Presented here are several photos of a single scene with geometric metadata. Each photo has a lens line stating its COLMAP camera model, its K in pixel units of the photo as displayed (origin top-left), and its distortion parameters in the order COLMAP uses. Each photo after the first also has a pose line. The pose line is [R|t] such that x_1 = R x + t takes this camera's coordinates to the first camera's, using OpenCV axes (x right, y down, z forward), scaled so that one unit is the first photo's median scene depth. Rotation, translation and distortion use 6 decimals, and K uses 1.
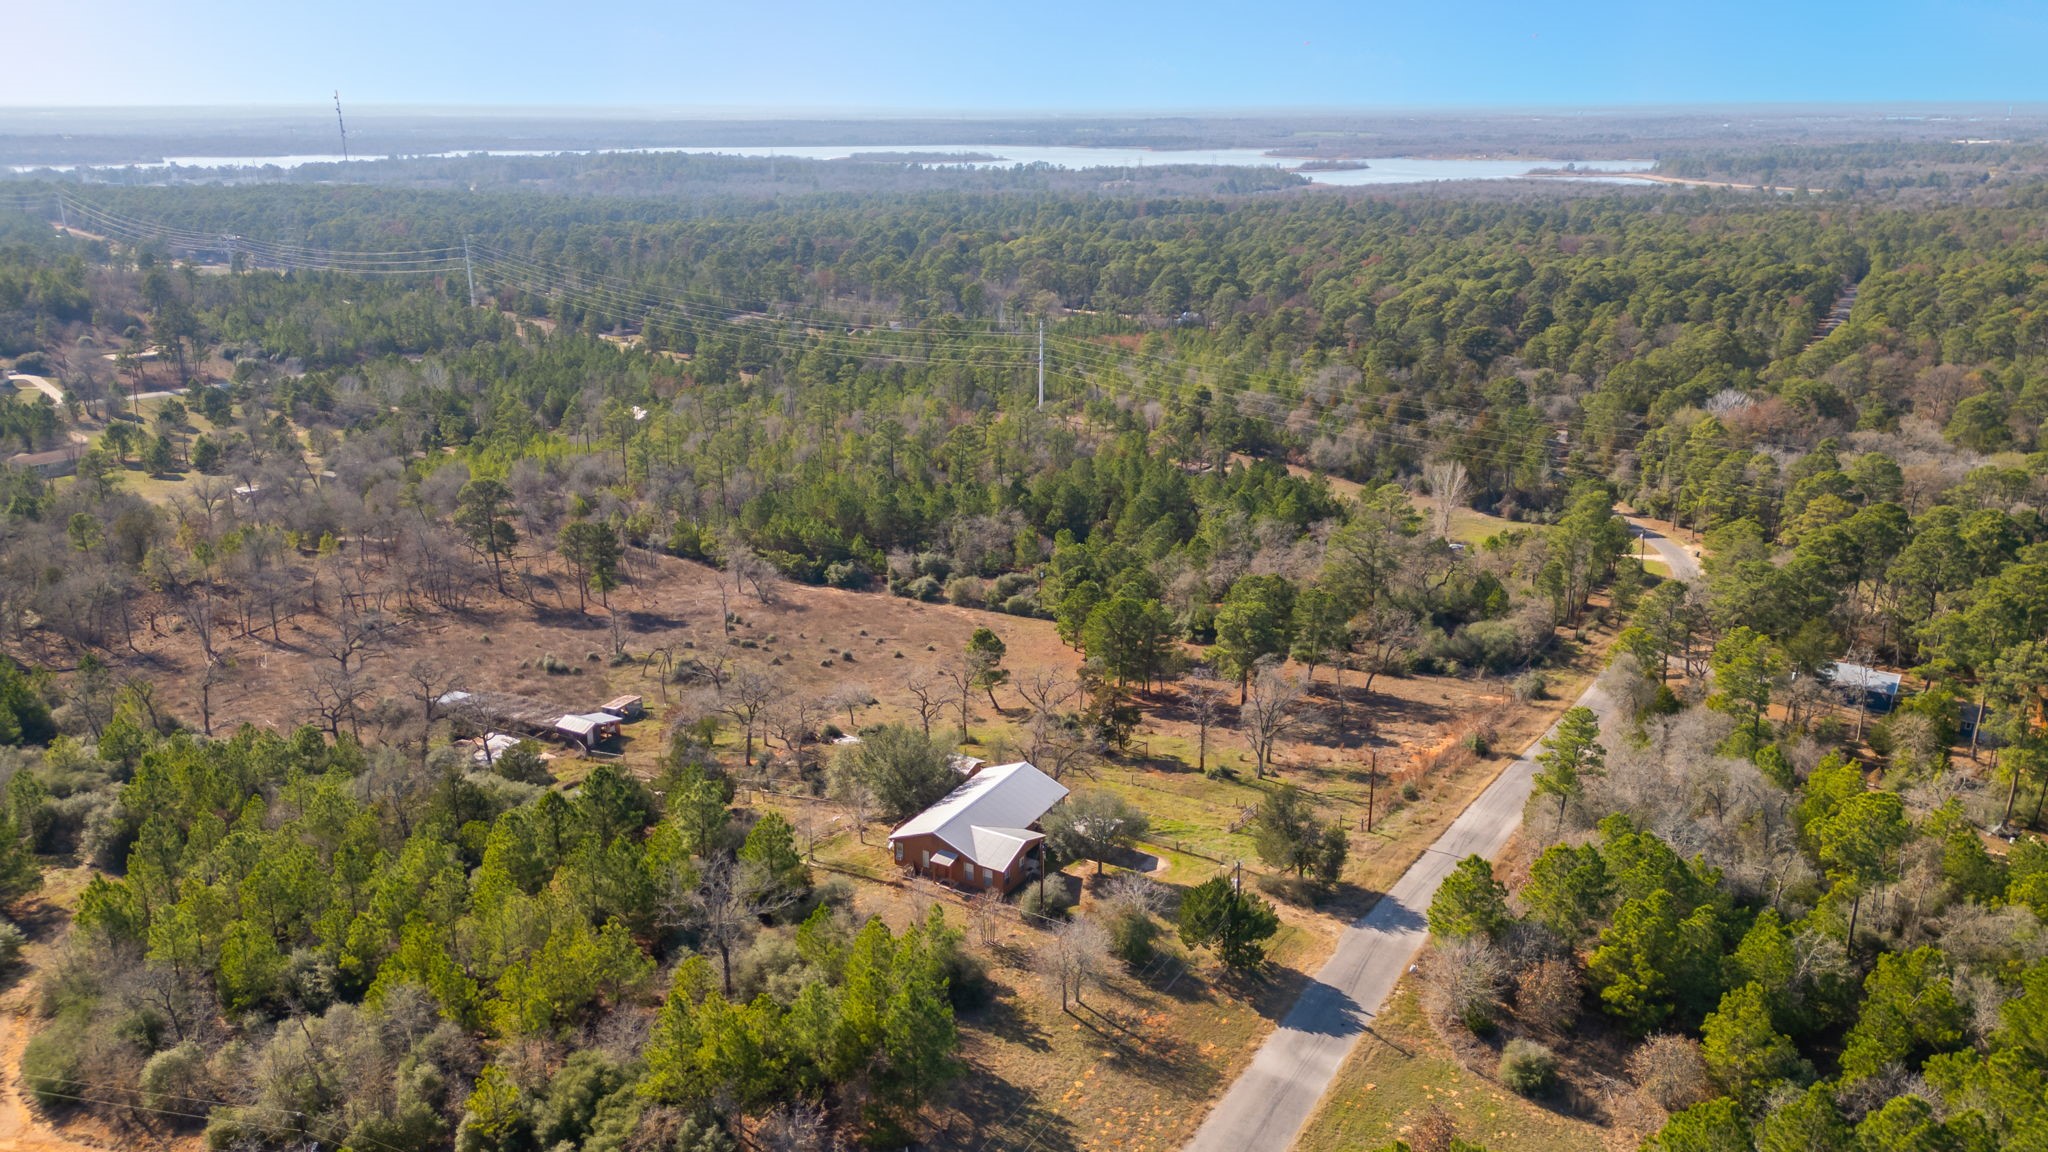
lens RADIAL K [[1458.0, 0, 1024.0], [0, 1458.0, 576.0], [0, 0, 1]] dist [0.085482, -0.085982]
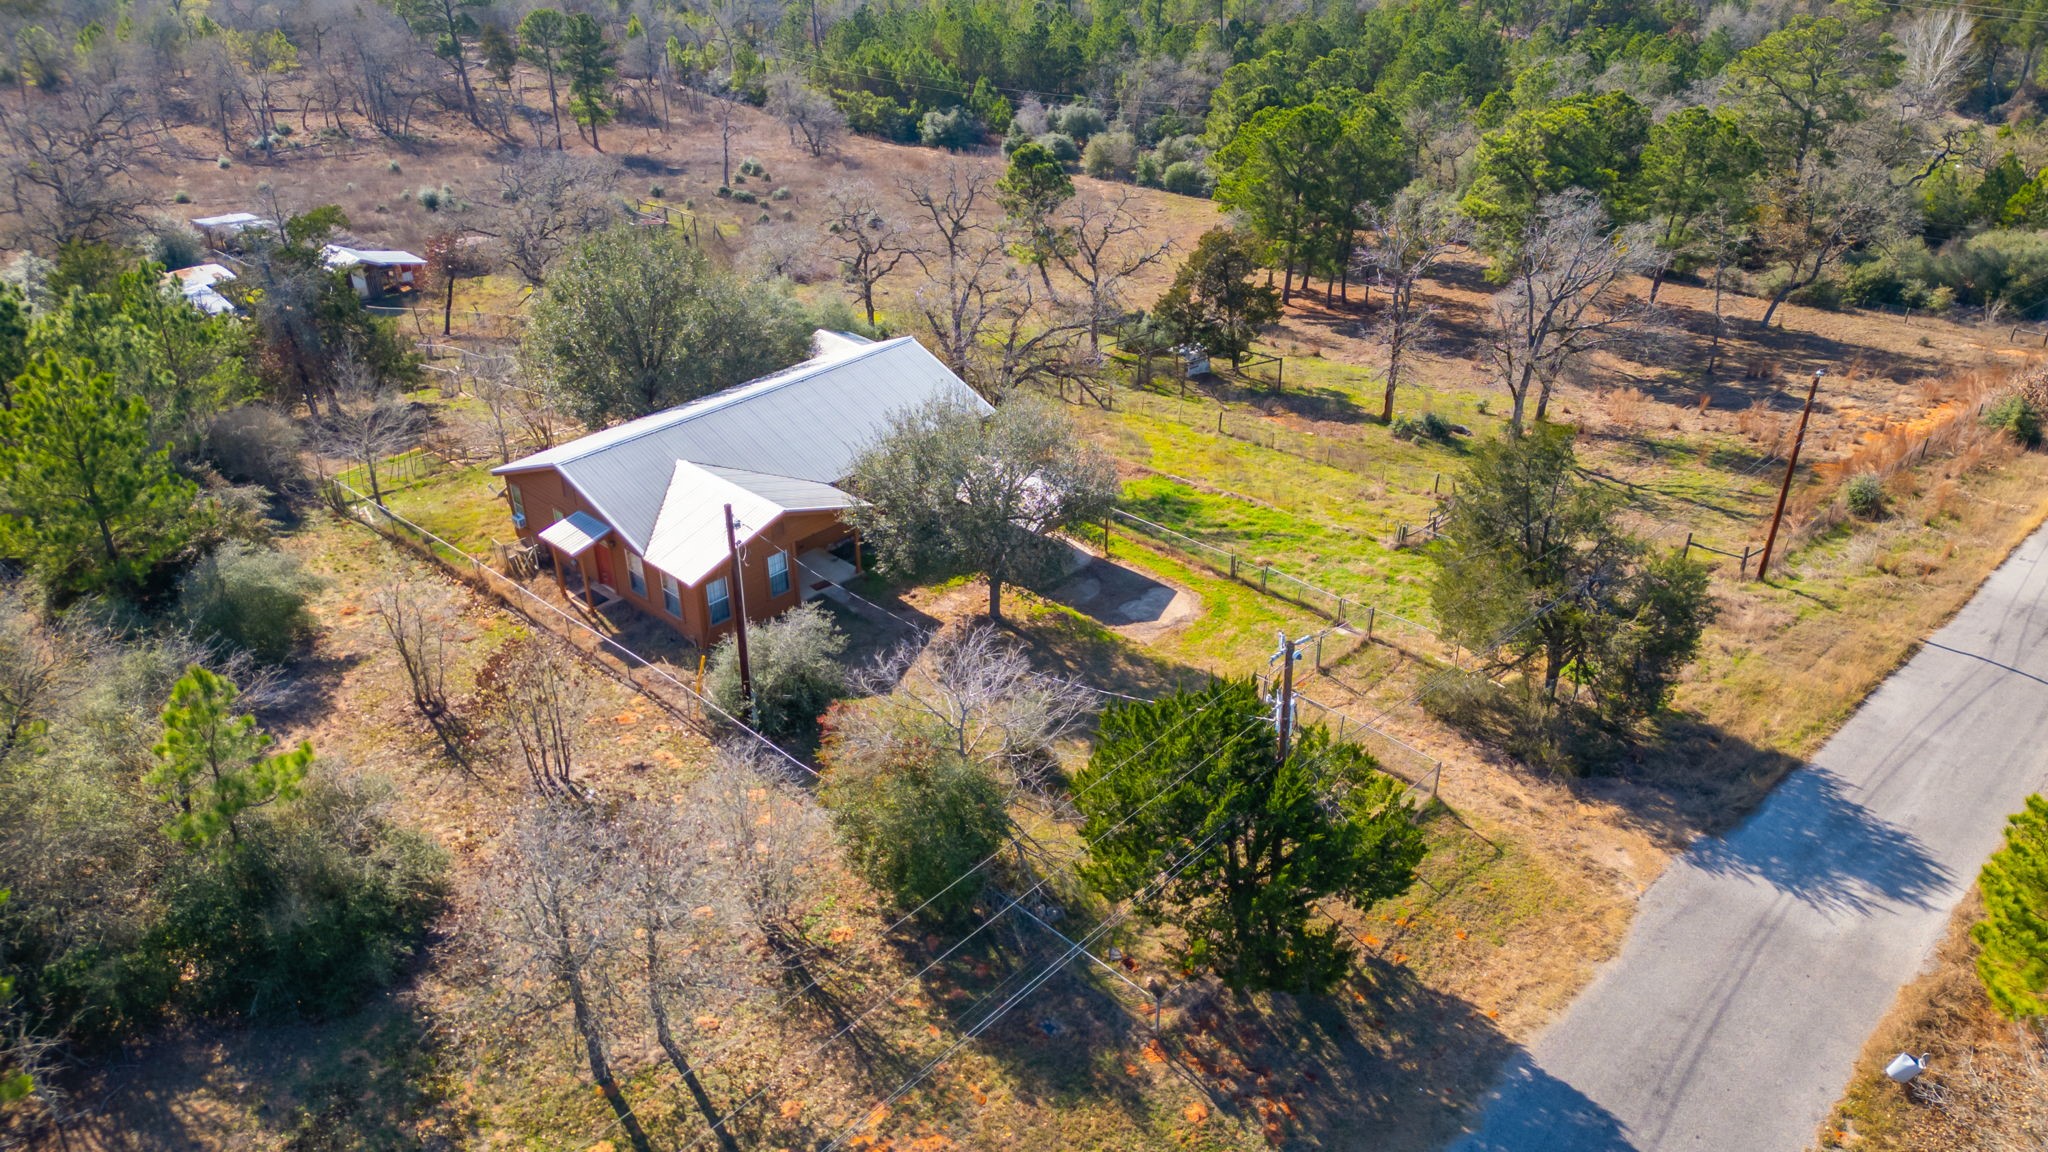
lens RADIAL K [[1458.0, 0, 1024.0], [0, 1458.0, 576.0], [0, 0, 1]] dist [0.085482, -0.085982]
pose [[0.975997, 0.106331, -0.190064, 0.114792], [-0.065376, 0.975506, 0.210033, 0.100156], [0.207742, -0.192566, 0.959042, 0.565069]]
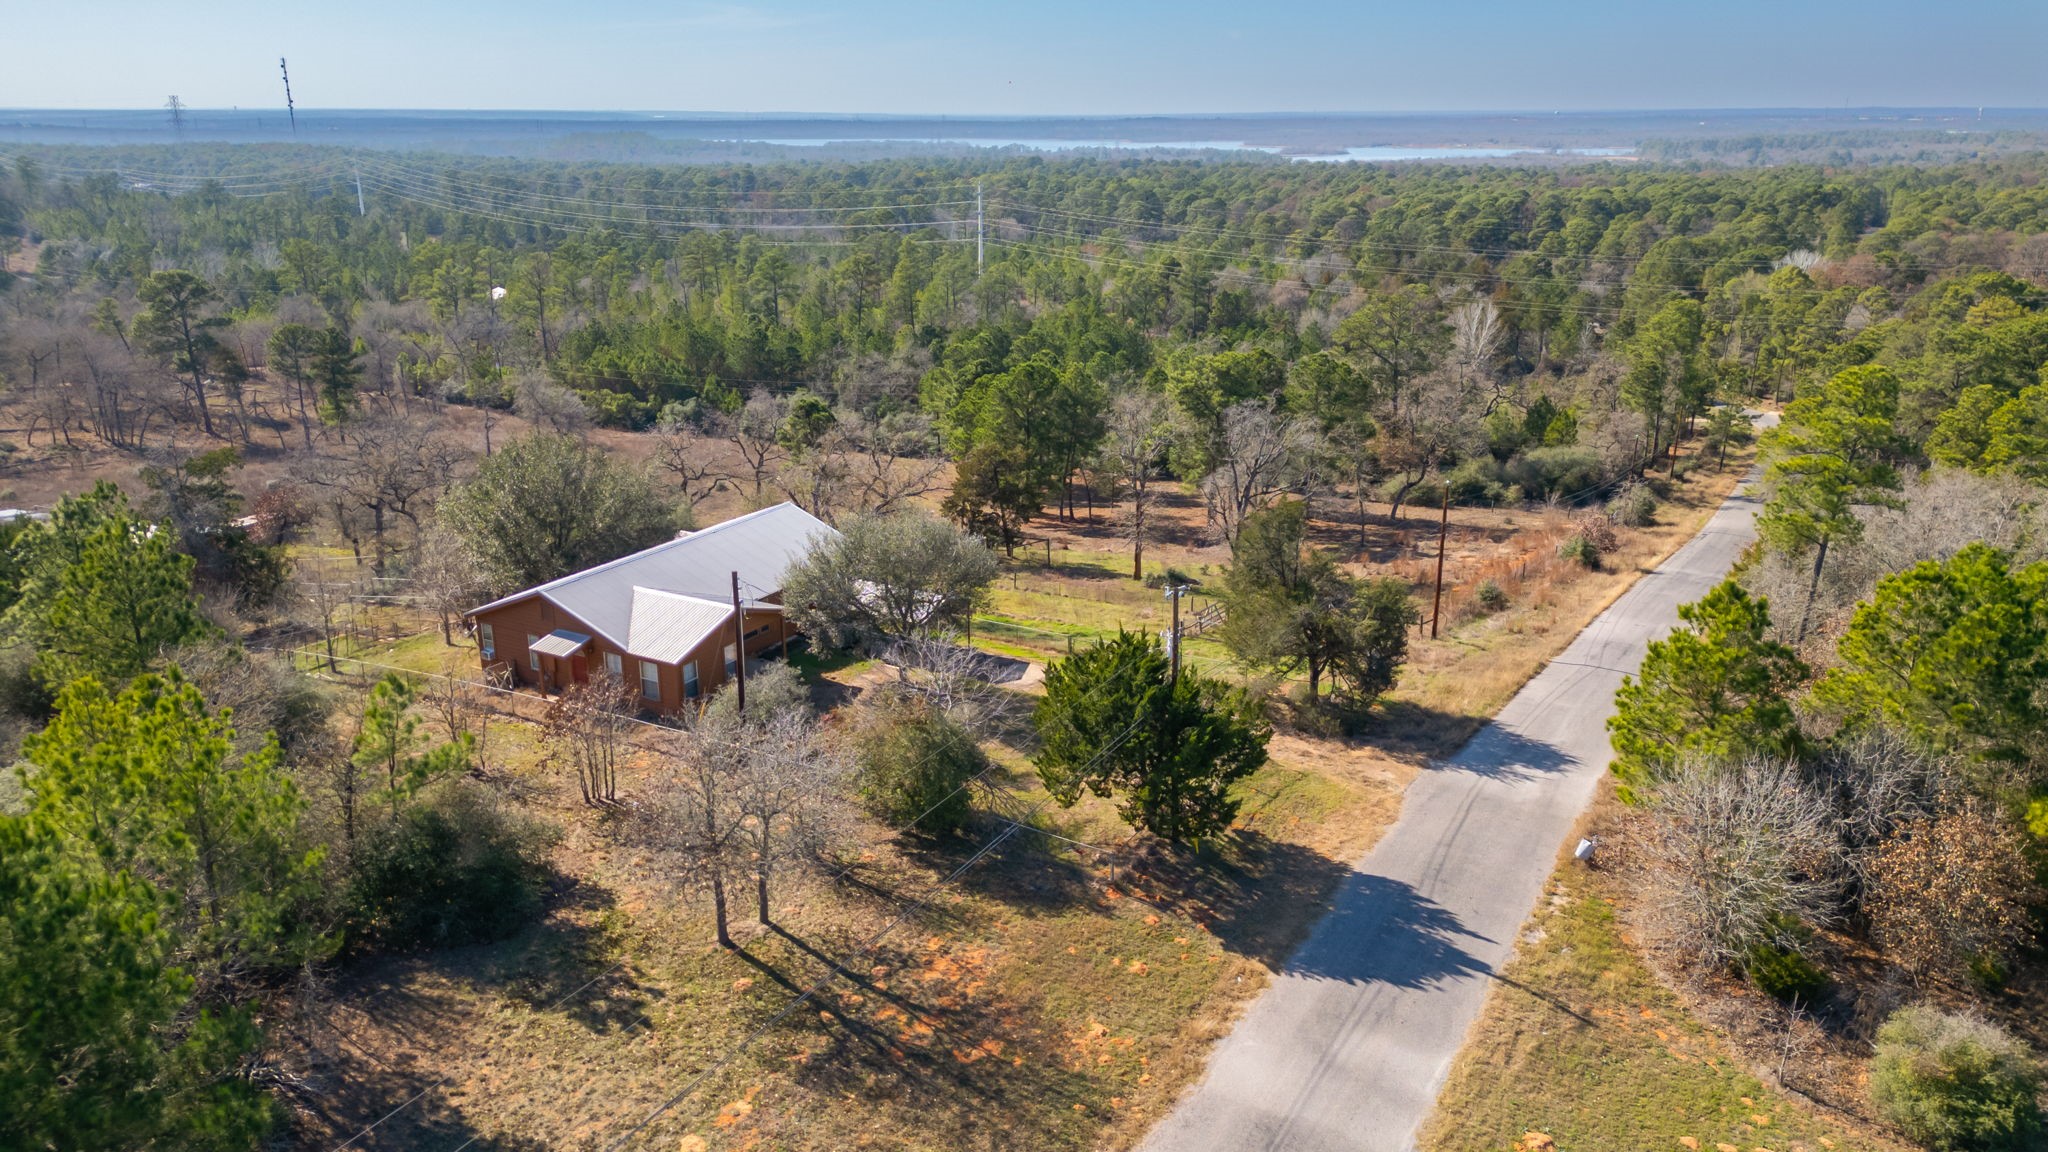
lens RADIAL K [[1436.9, 0, 1024.0], [0, 1436.9, 576.0], [0, 0, 1]] dist [0.089542, -0.090016]
pose [[0.999937, -0.002006, 0.011021, 0.076735], [0.002045, 0.999992, -0.003501, 0.149628], [-0.011014, 0.003524, 0.999933, 0.459795]]
